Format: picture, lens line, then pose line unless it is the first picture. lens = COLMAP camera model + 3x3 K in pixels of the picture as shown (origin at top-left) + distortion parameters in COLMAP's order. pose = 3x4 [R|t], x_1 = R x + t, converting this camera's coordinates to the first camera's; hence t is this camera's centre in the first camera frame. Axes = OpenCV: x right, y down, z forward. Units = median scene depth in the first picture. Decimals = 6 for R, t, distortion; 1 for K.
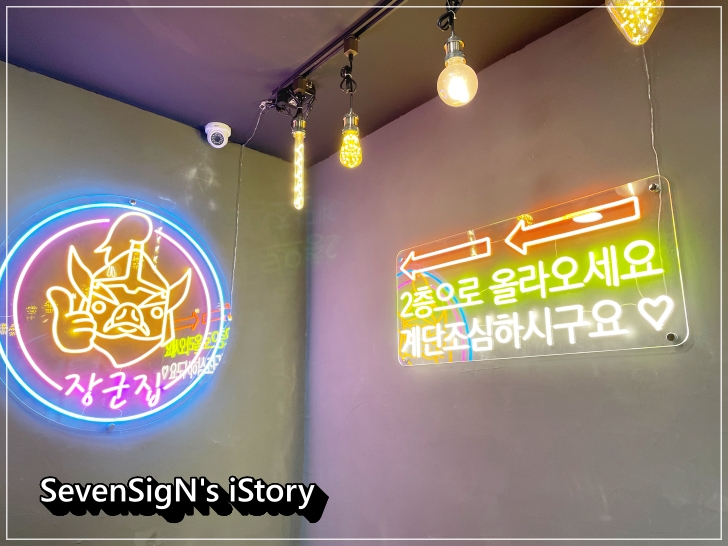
lens RADIAL K [[560.1, 0, 364.0], [0, 560.1, 273.0], [0, 0, 1]] dist [0.051123, -0.011417]
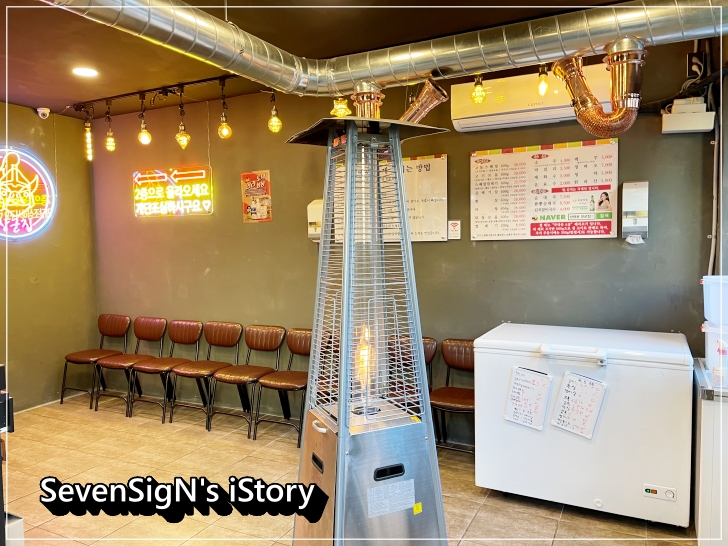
lens RADIAL K [[560.1, 0, 364.0], [0, 560.1, 273.0], [0, 0, 1]] dist [0.051123, -0.011417]
pose [[0.931054, -0.029474, 0.363690, 0.094838], [-0.076140, 0.959097, 0.272647, -0.411895], [-0.356849, -0.281540, 0.890726, -1.932477]]
